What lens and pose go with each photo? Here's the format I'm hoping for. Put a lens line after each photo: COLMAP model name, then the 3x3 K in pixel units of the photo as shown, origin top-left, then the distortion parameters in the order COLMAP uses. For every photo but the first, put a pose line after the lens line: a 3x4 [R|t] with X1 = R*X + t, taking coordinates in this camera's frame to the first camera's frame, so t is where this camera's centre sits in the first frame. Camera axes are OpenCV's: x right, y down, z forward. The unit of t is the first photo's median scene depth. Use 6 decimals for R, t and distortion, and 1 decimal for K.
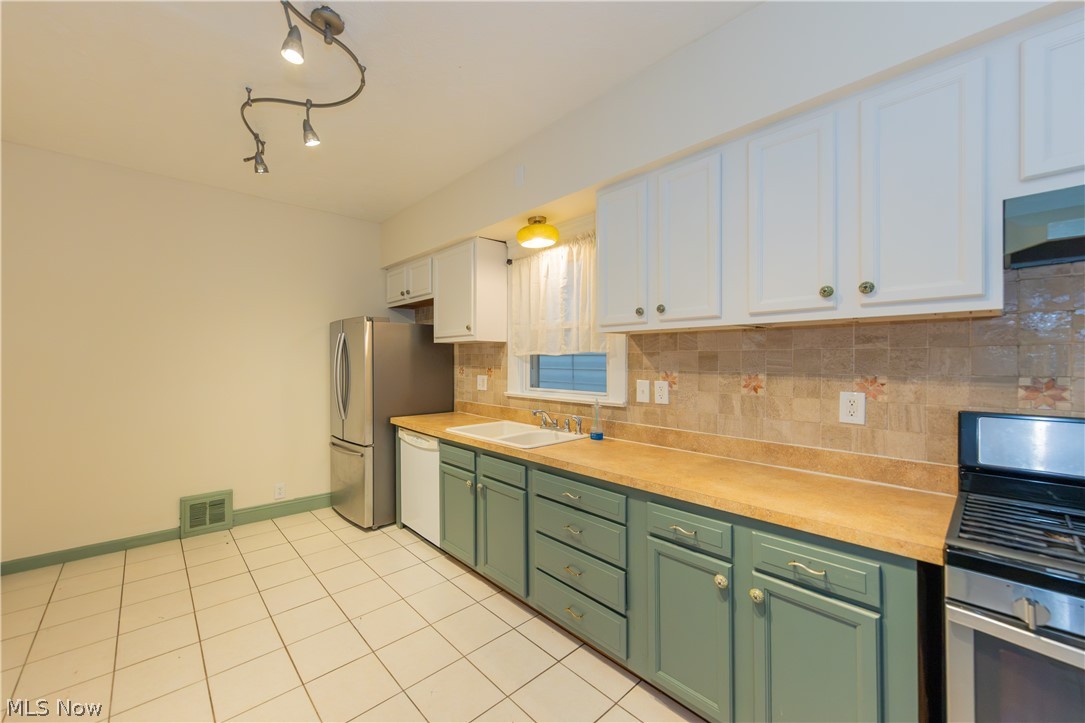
lens RADIAL K [[426.2, 0, 507.2], [0, 426.2, 360.8], [0, 0, 1]] dist [0.004042, 0.000164]
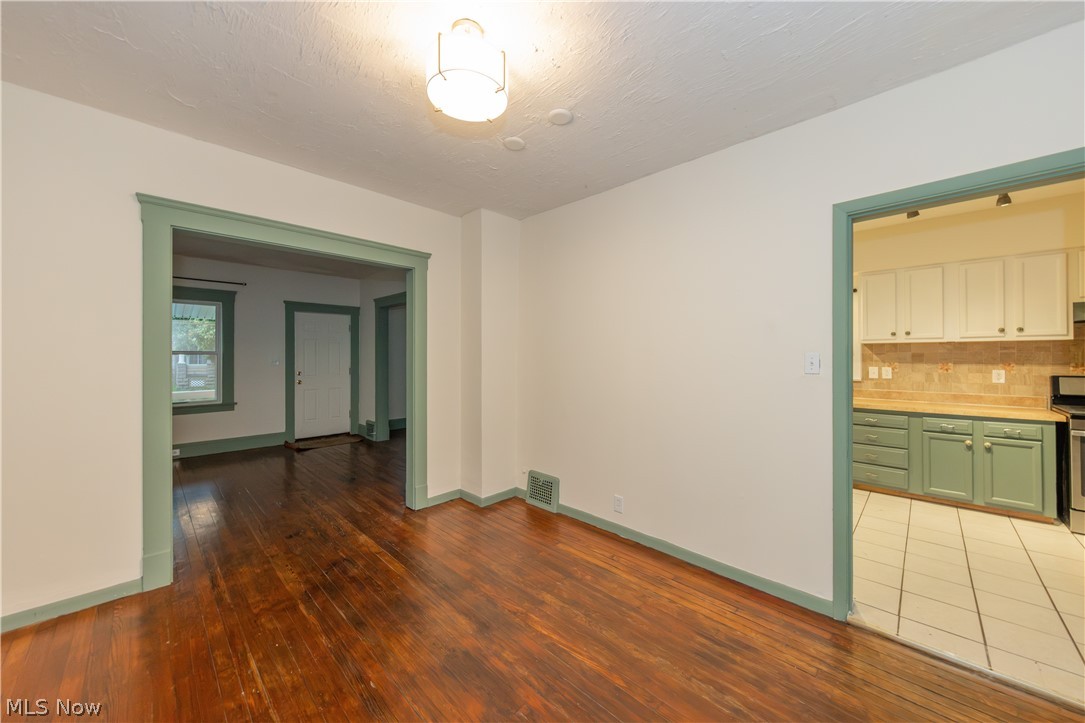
lens RADIAL K [[389.7, 0, 561.9], [0, 389.7, 357.7], [0, 0, 1]] dist [0.001214, 0.000094]
pose [[0.993825, -0.000738, 0.110953, -1.639760], [0.000928, 0.999998, -0.001658, 0.004112], [-0.110951, 0.001750, 0.993824, -0.794555]]
